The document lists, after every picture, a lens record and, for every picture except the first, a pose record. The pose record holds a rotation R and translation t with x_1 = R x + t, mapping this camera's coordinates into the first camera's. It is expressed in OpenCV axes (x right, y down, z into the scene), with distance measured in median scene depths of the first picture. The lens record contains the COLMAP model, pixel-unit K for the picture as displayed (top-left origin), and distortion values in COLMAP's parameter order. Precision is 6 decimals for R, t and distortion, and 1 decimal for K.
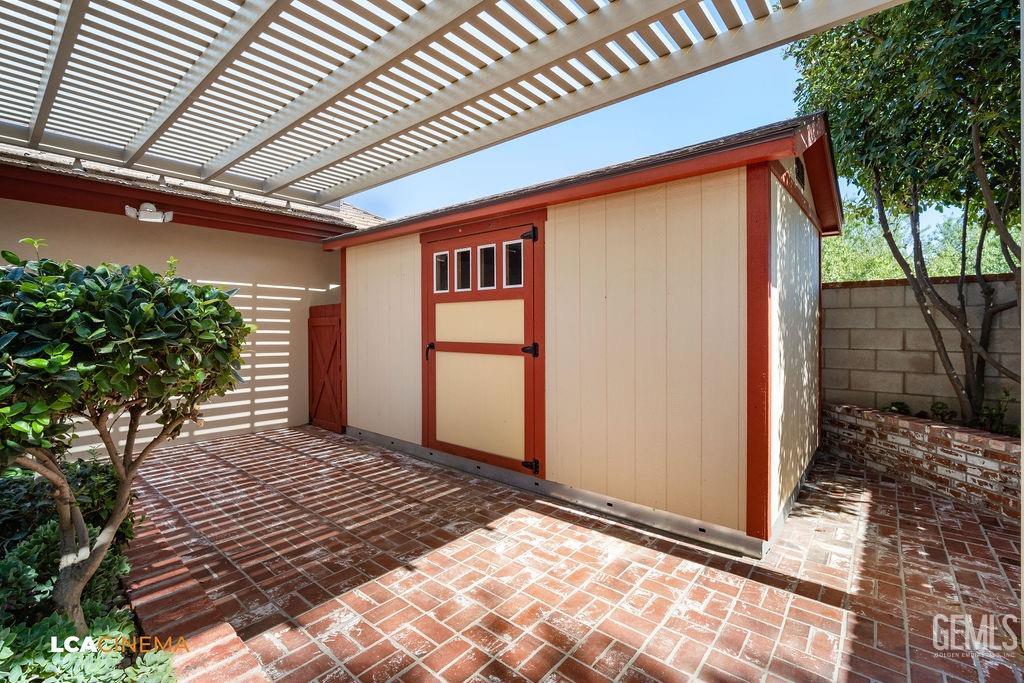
lens RADIAL K [[448.6, 0, 510.8], [0, 448.6, 335.7], [0, 0, 1]] dist [-0.002578, -0.000174]
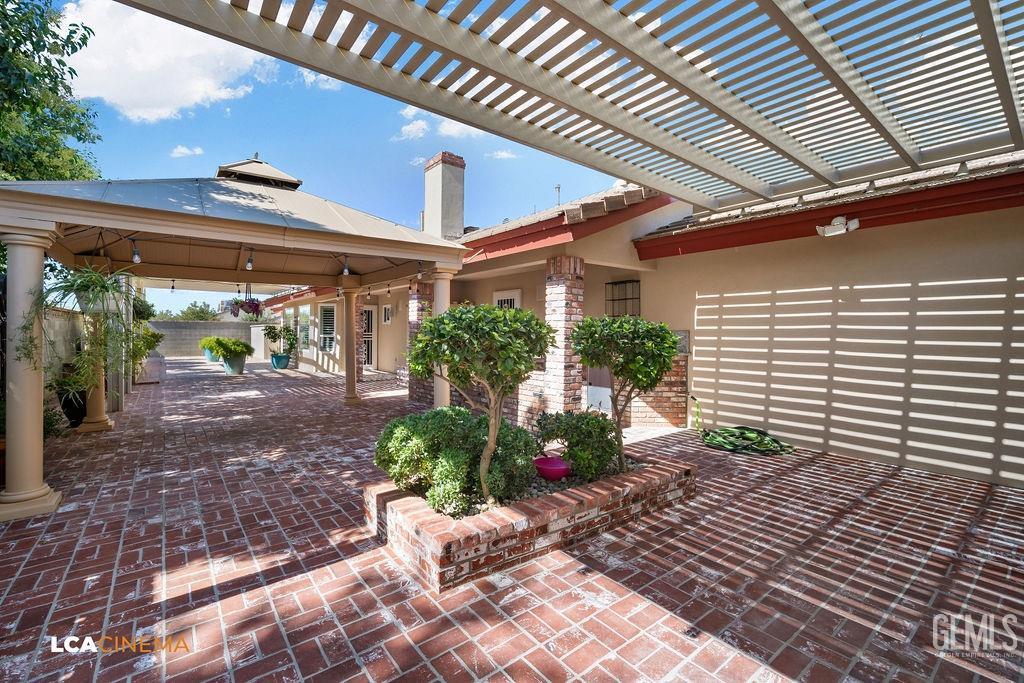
lens RADIAL K [[448.6, 0, 511.1], [0, 448.6, 336.4], [0, 0, 1]] dist [-0.002578, -0.000174]
pose [[-0.194897, 0.011141, -0.980760, 0.429992], [-0.025987, 0.999526, 0.016519, -0.019153], [0.980479, 0.028706, -0.194515, 0.551907]]
